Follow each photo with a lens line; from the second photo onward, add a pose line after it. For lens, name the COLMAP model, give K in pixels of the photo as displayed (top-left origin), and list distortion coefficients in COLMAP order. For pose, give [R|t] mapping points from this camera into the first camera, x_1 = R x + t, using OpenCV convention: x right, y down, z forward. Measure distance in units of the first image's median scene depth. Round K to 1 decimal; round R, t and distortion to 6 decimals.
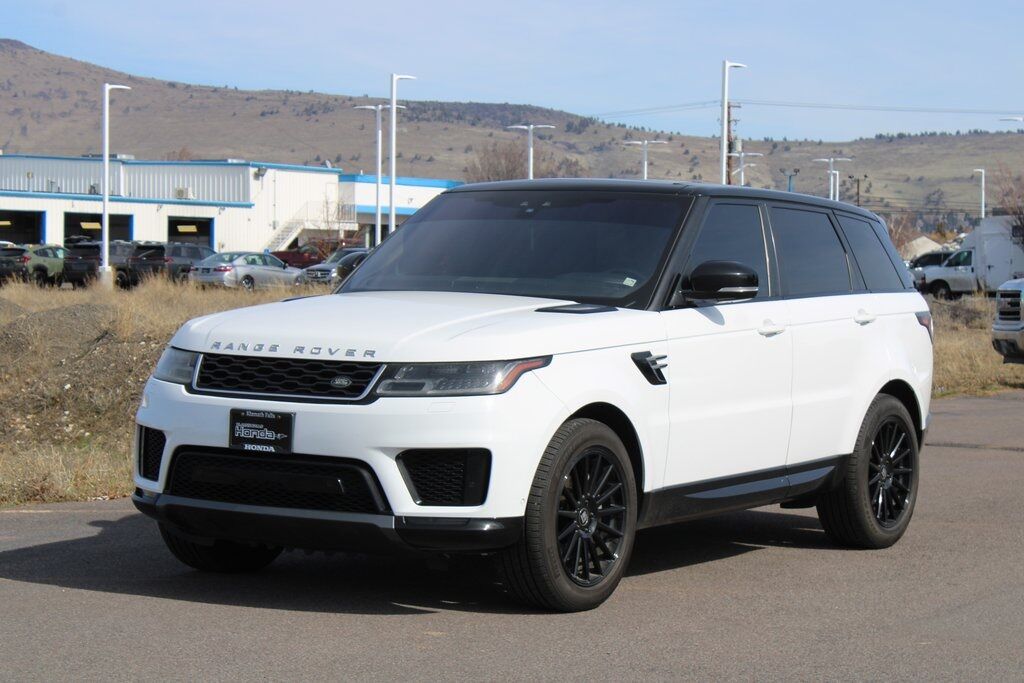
lens RADIAL K [[2458.8, 0, 512.0], [0, 2458.8, 341.5], [0, 0, 1]] dist [-0.028631, 0.419811]
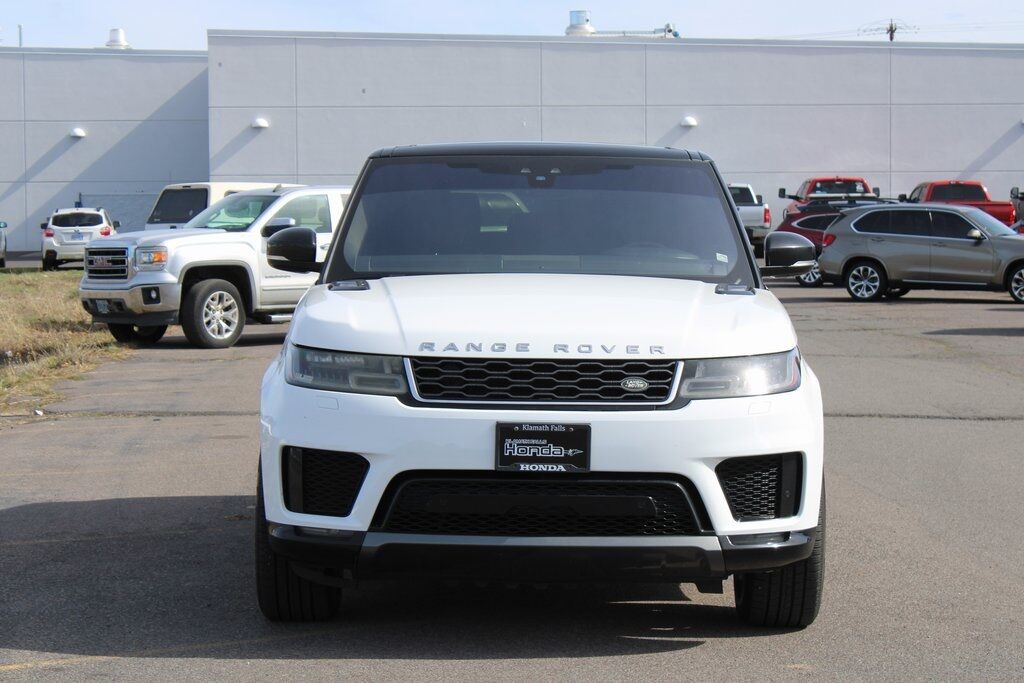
lens RADIAL K [[2458.8, 0, 512.0], [0, 2458.8, 341.5], [0, 0, 1]] dist [-0.028631, 0.419811]
pose [[0.843783, -0.037912, 0.535344, -0.551995], [0.026448, 0.999227, 0.029077, -0.023886], [-0.536032, -0.010376, 0.844134, 0.298338]]
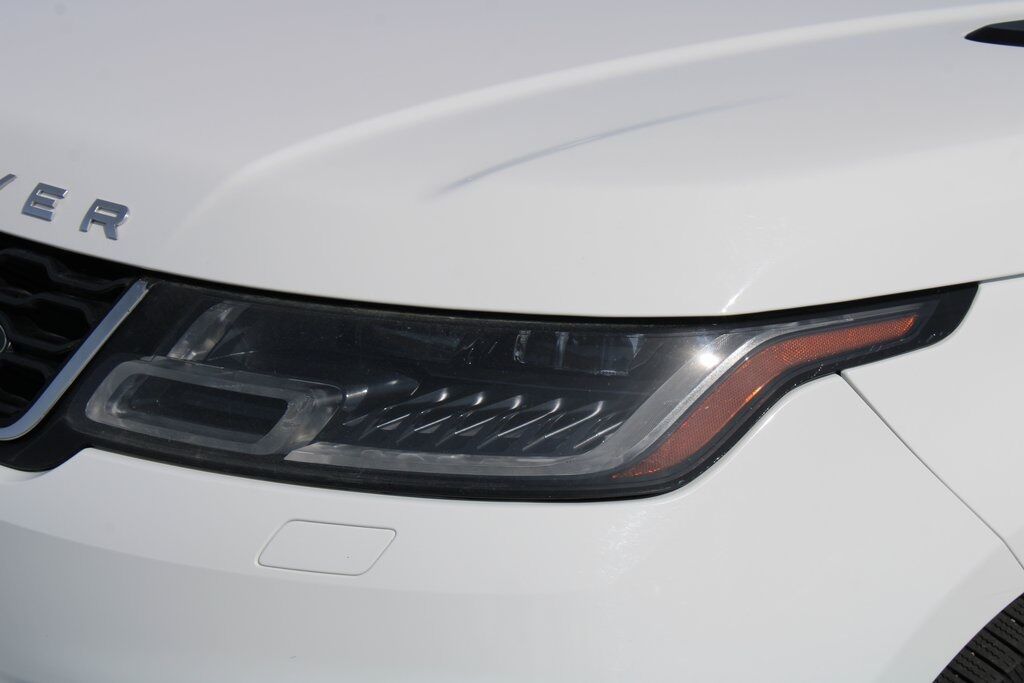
lens RADIAL K [[2458.8, 0, 512.0], [0, 2458.8, 341.5], [0, 0, 1]] dist [-0.028631, 0.419811]
pose [[0.951490, 0.101217, -0.290556, 0.039729], [-0.048201, 0.981717, 0.184141, -0.025601], [0.303882, -0.161203, 0.938973, 0.794665]]
